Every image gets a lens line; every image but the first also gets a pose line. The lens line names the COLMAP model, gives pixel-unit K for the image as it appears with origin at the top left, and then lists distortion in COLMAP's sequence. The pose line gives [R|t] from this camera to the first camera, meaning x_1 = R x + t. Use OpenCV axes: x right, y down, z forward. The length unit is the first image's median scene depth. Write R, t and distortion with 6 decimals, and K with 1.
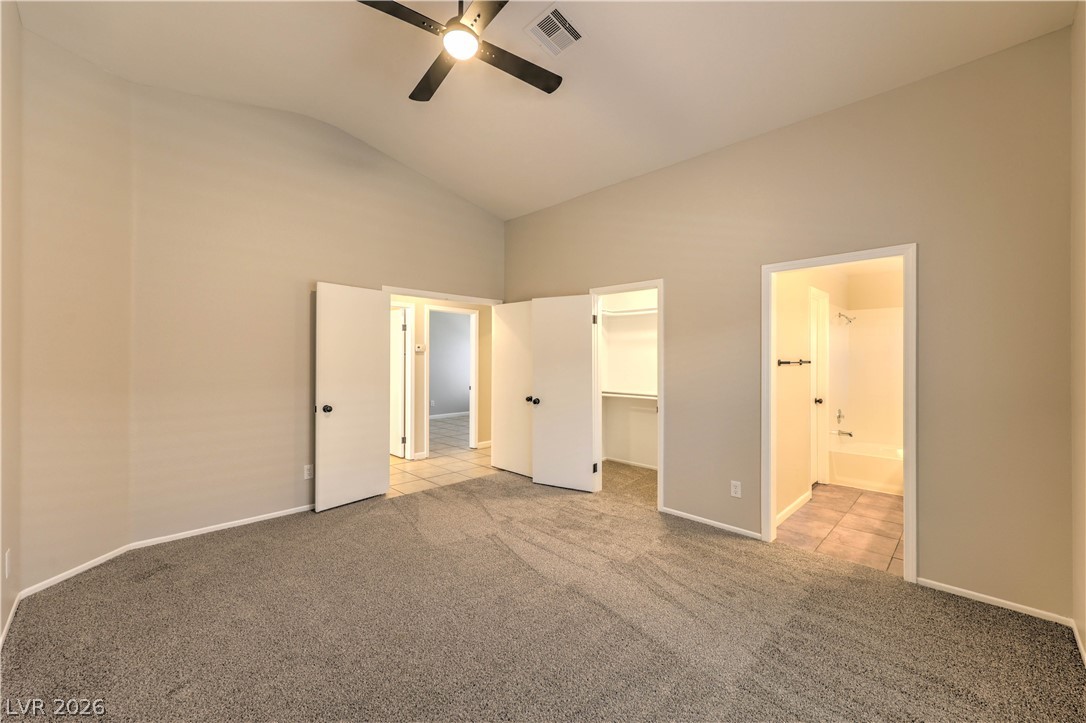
lens RADIAL K [[439.2, 0, 542.6], [0, 439.2, 358.9], [0, 0, 1]] dist [0.000969, 0.000228]
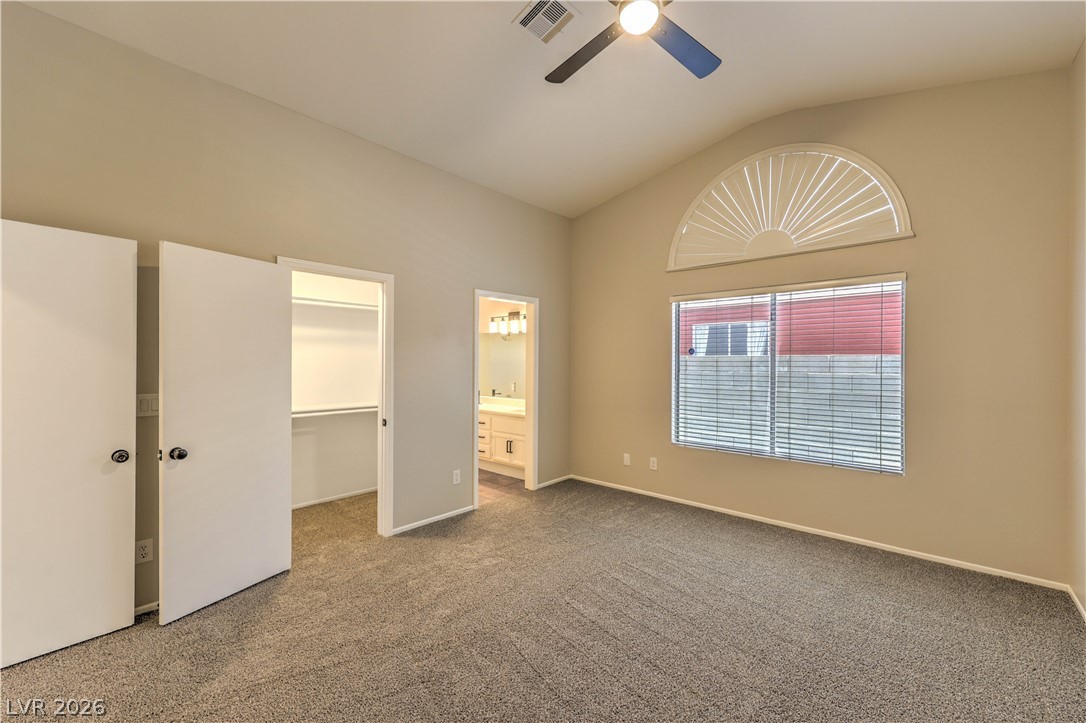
lens RADIAL K [[439.2, 0, 542.6], [0, 439.2, 358.9], [0, 0, 1]] dist [0.000969, 0.000228]
pose [[-0.063413, 0.000481, 0.997987, -0.632172], [-0.002674, 0.999996, -0.000652, -0.011244], [-0.997984, -0.002710, -0.063412, 0.741743]]
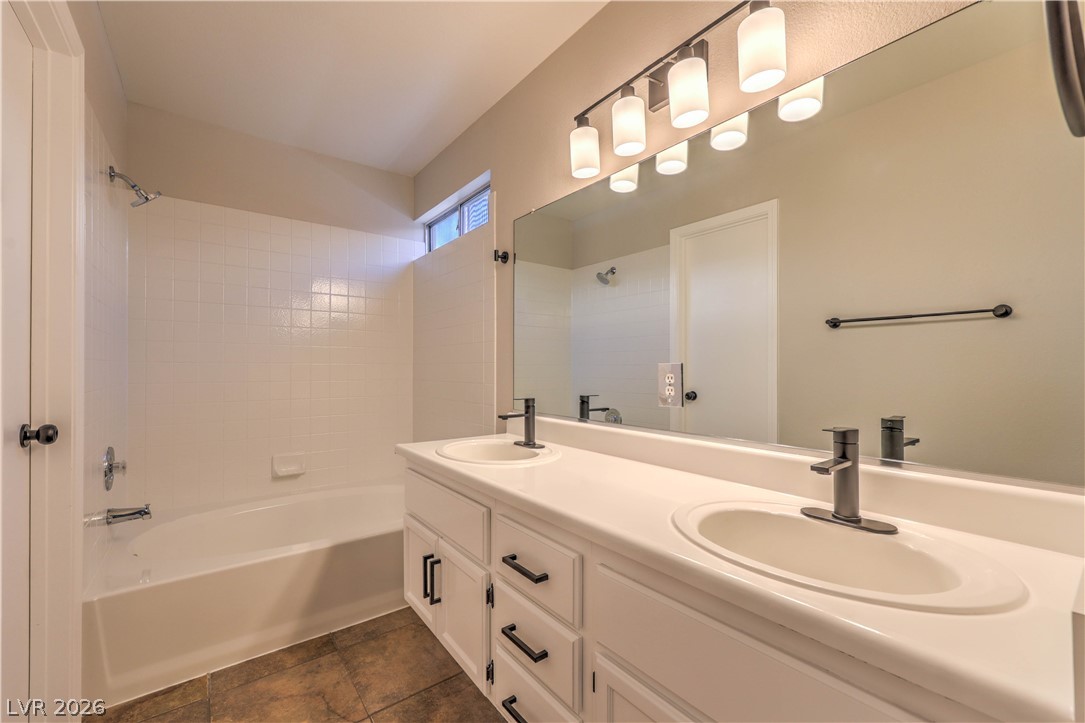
lens RADIAL K [[437.0, 0, 541.5], [0, 437.0, 364.1], [0, 0, 1]] dist [0.001671, 0.000004]
pose [[0.112889, 0.003115, 0.993603, 0.483991], [-0.000358, 0.999995, -0.003095, 0.065734], [-0.993607, -0.000006, 0.112890, 0.808944]]
